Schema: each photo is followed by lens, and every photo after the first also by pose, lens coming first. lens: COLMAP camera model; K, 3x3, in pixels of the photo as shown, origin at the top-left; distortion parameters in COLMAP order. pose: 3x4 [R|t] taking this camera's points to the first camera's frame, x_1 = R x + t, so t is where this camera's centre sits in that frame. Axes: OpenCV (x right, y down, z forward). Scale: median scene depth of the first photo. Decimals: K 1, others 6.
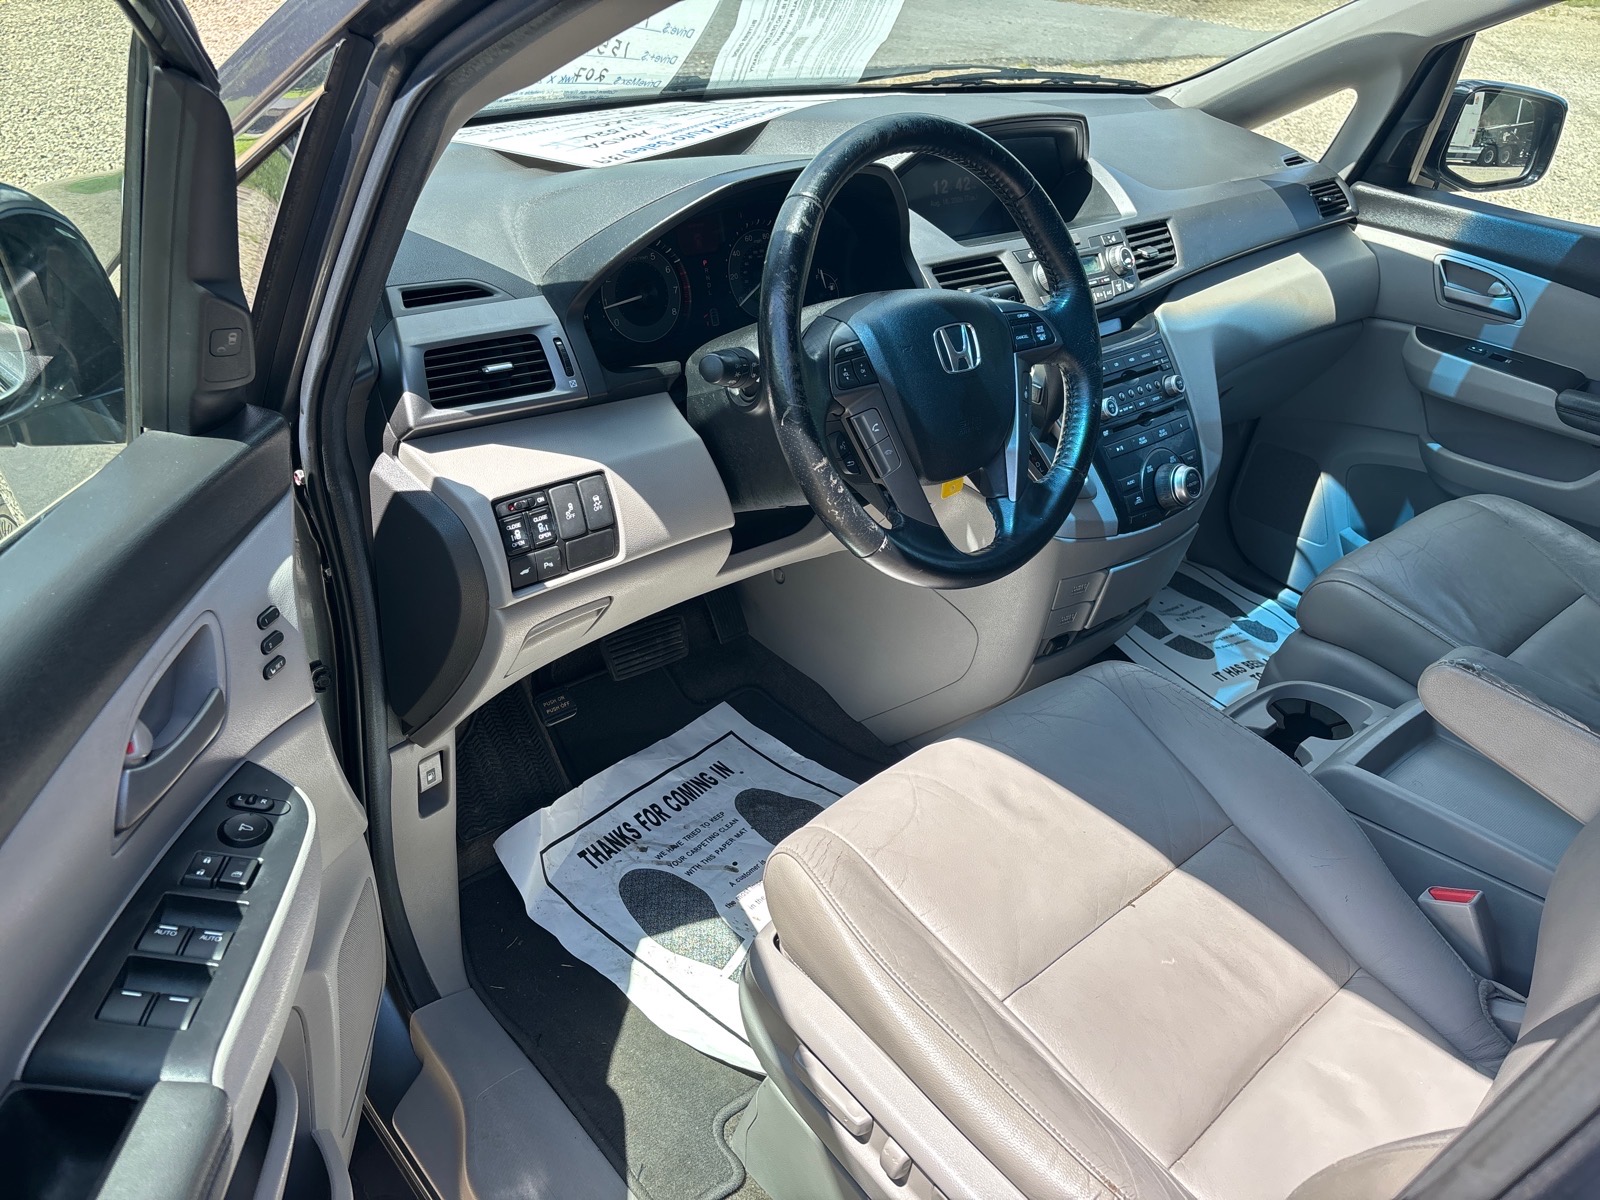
lens RADIAL K [[1217.4, 0, 778.4], [0, 1217.4, 576.9], [0, 0, 1]] dist [0.018044, -0.020035]
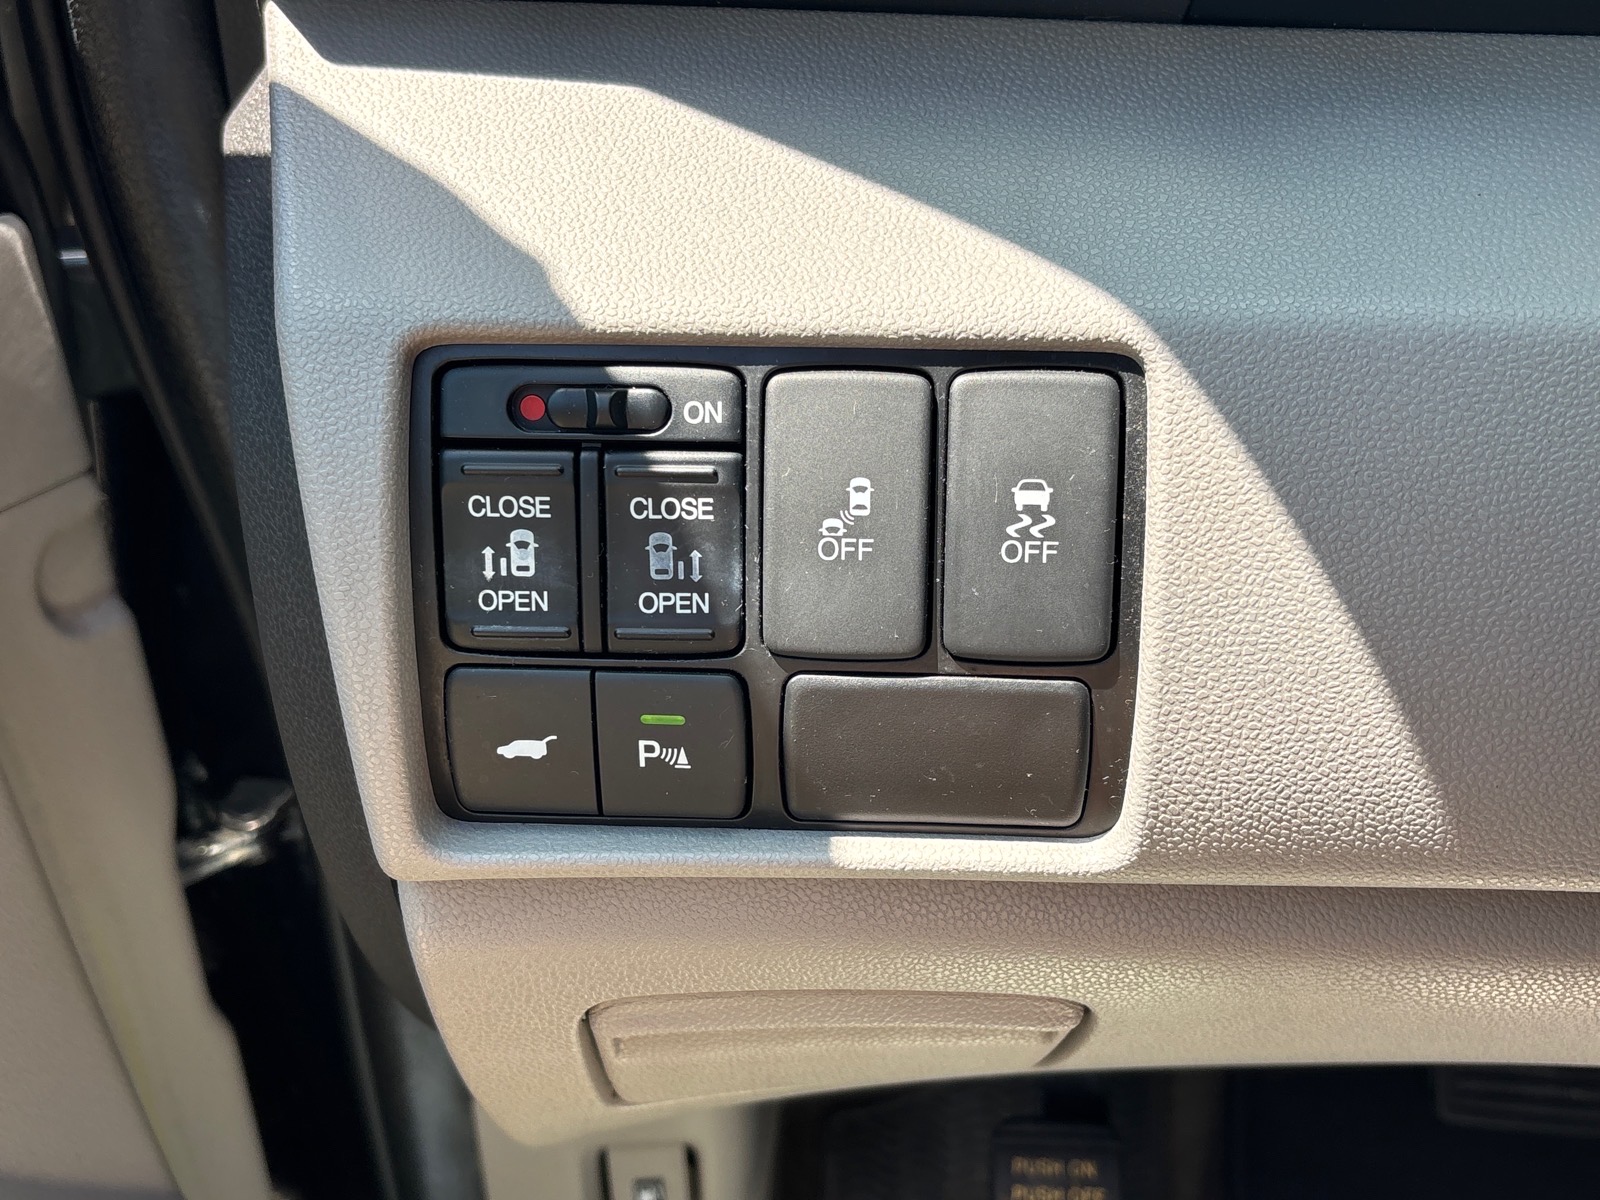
lens RADIAL K [[1700.5, 0, 802.5], [0, 1700.5, 599.1], [0, 0, 1]] dist [0.006677, 0.000000]
pose [[0.709570, 0.303734, -0.635811, -0.009071], [-0.301391, 0.946446, 0.115773, -0.050194], [0.636925, 0.109479, 0.763113, 0.578513]]
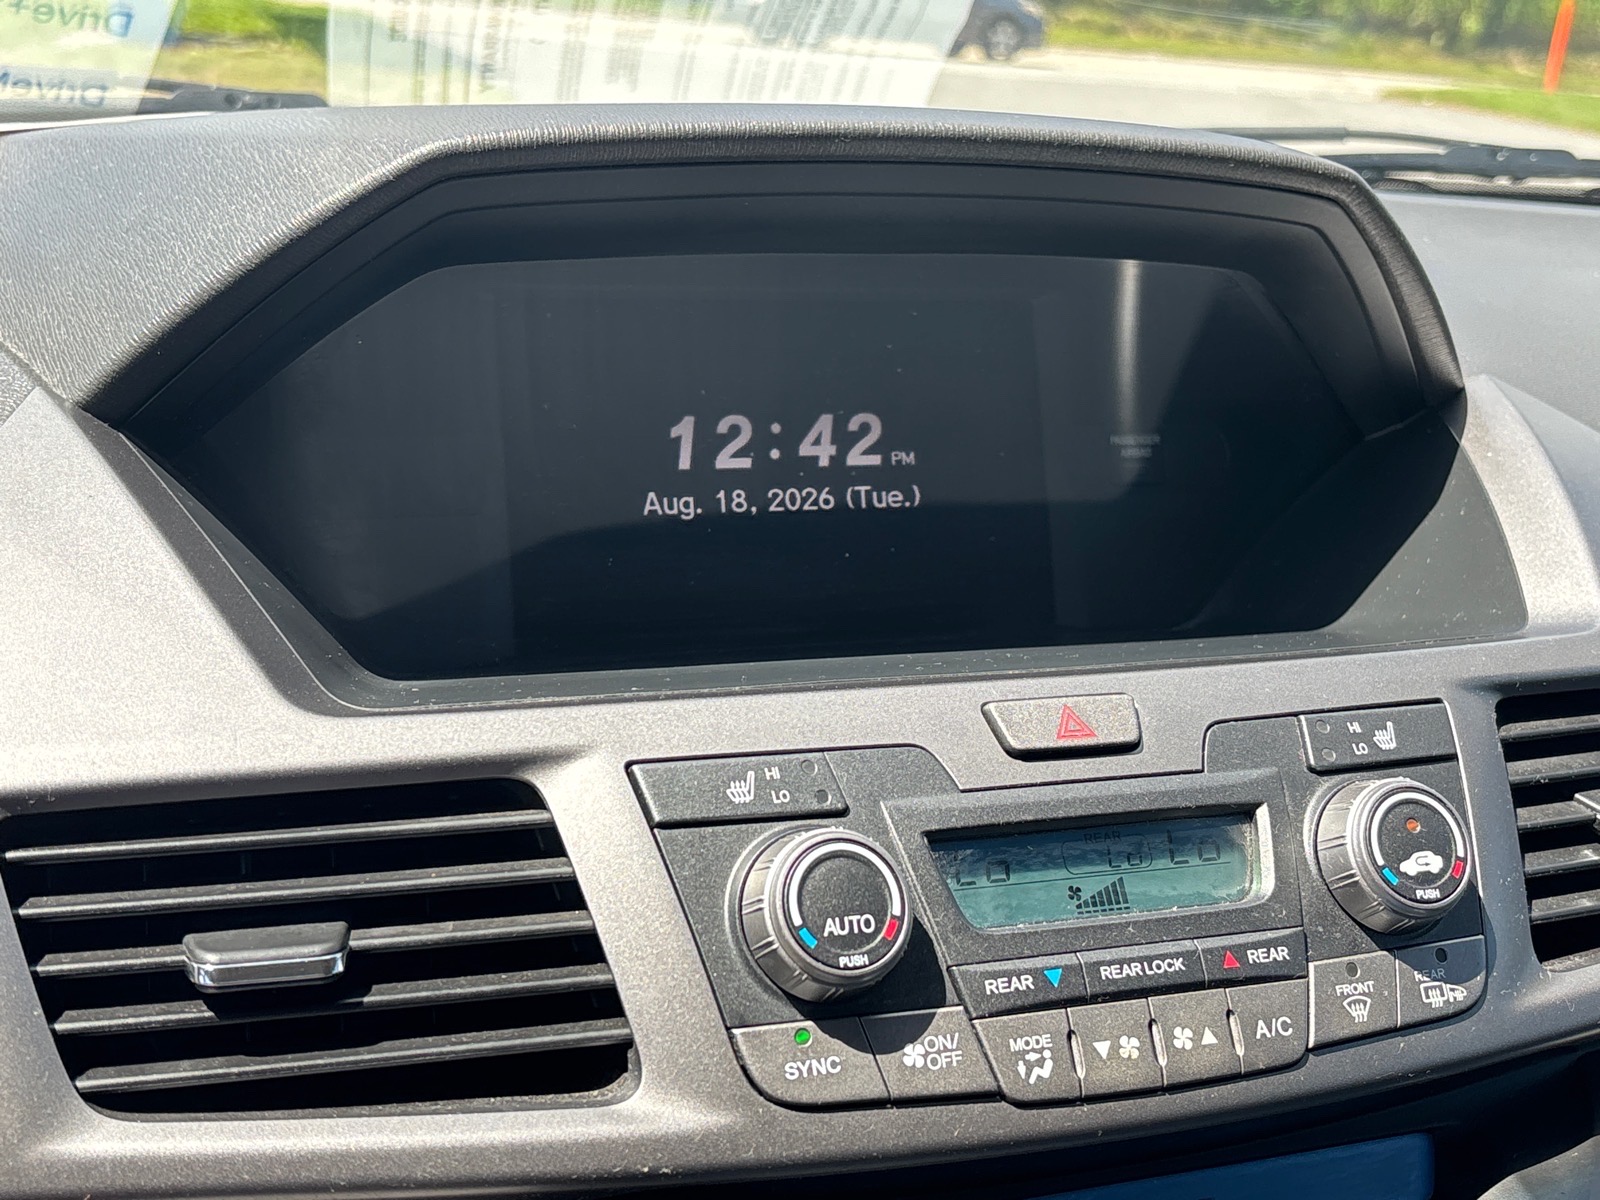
lens RADIAL K [[2092.3, 0, 800.6], [0, 2092.3, 605.6], [0, 0, 1]] dist [0.026478, 0.000000]
pose [[0.935743, 0.088311, -0.341449, 0.308593], [-0.171118, 0.960237, -0.220598, -0.213390], [0.308390, 0.264851, 0.913646, 0.679299]]
